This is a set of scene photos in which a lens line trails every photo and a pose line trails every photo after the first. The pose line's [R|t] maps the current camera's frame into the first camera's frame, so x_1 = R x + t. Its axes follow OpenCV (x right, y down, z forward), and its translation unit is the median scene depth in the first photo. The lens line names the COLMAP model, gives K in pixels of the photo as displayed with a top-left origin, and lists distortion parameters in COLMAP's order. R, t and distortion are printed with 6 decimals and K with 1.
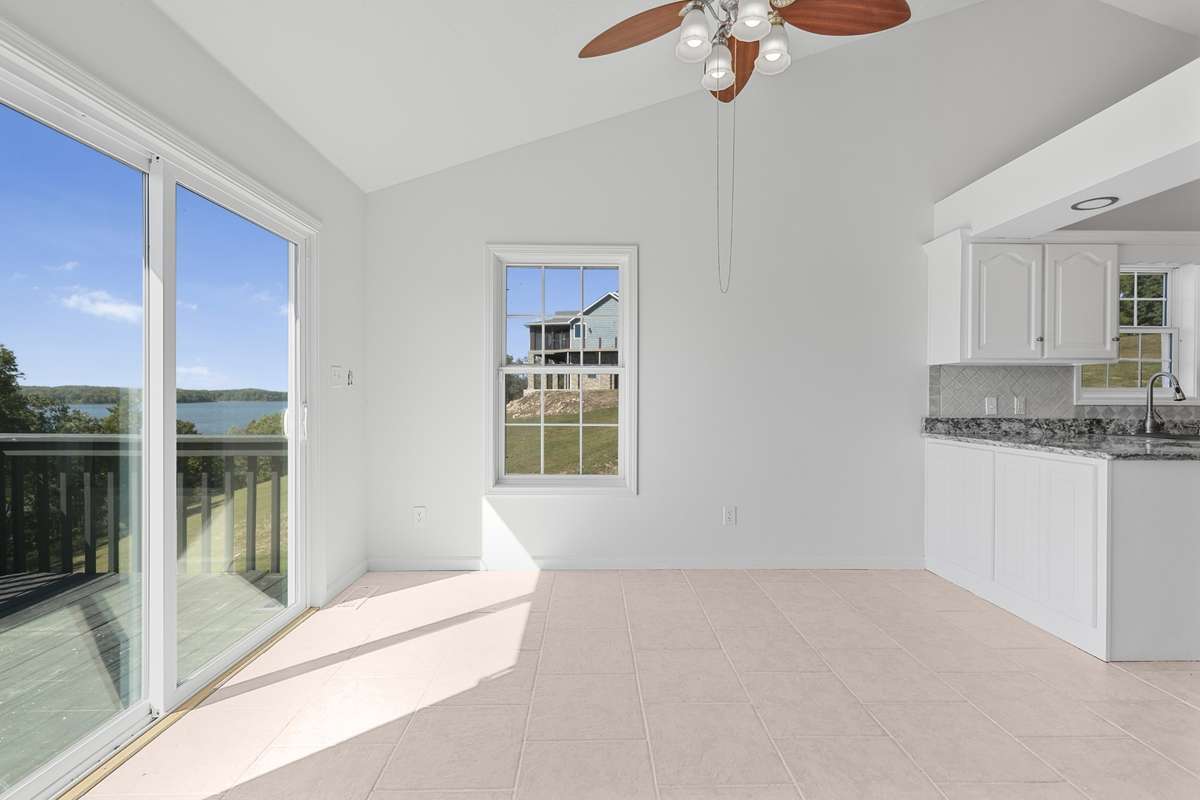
lens RADIAL K [[524.7, 0, 600.0], [0, 524.7, 400.0], [0, 0, 1]] dist [-0.000103, 0.000068]
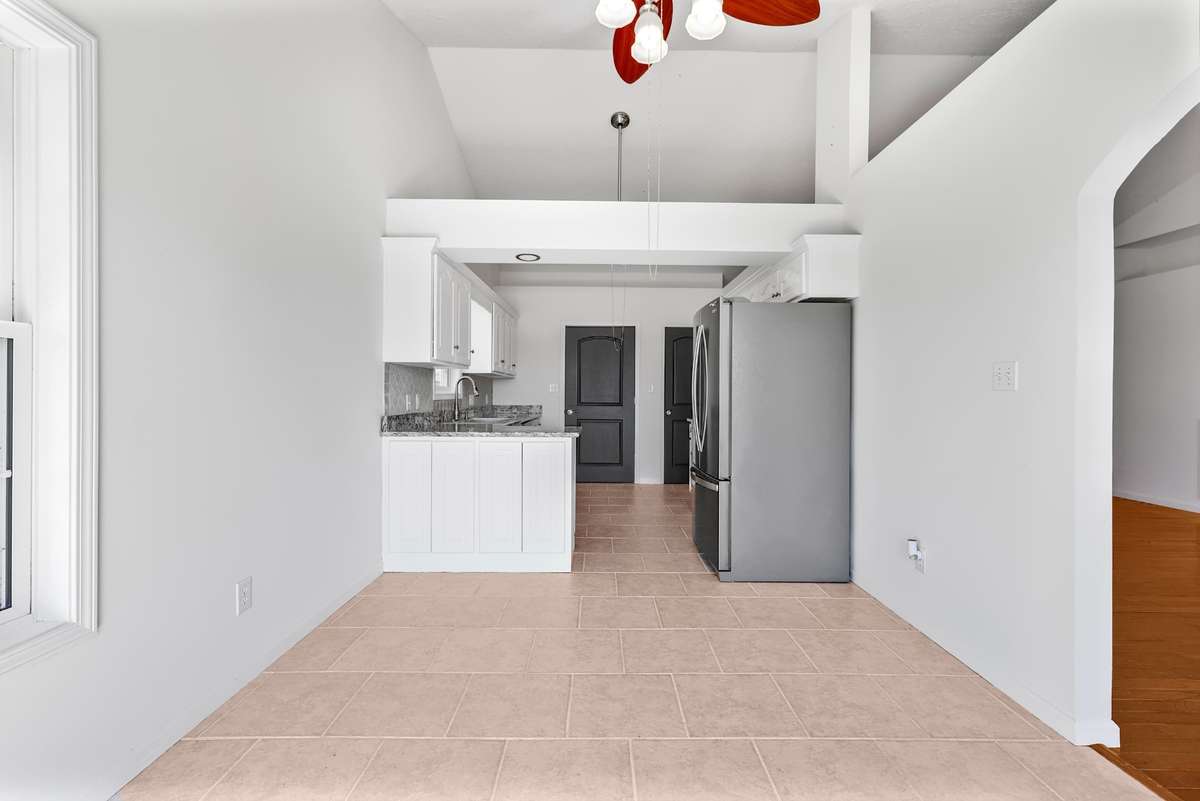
lens RADIAL K [[524.7, 0, 600.0], [0, 524.7, 400.5], [0, 0, 1]] dist [-0.000103, 0.000068]
pose [[0.007544, -0.013651, 0.999878, -0.349263], [0.001788, 0.999905, 0.013638, -0.007213], [-0.999970, 0.001685, 0.007568, 0.608849]]
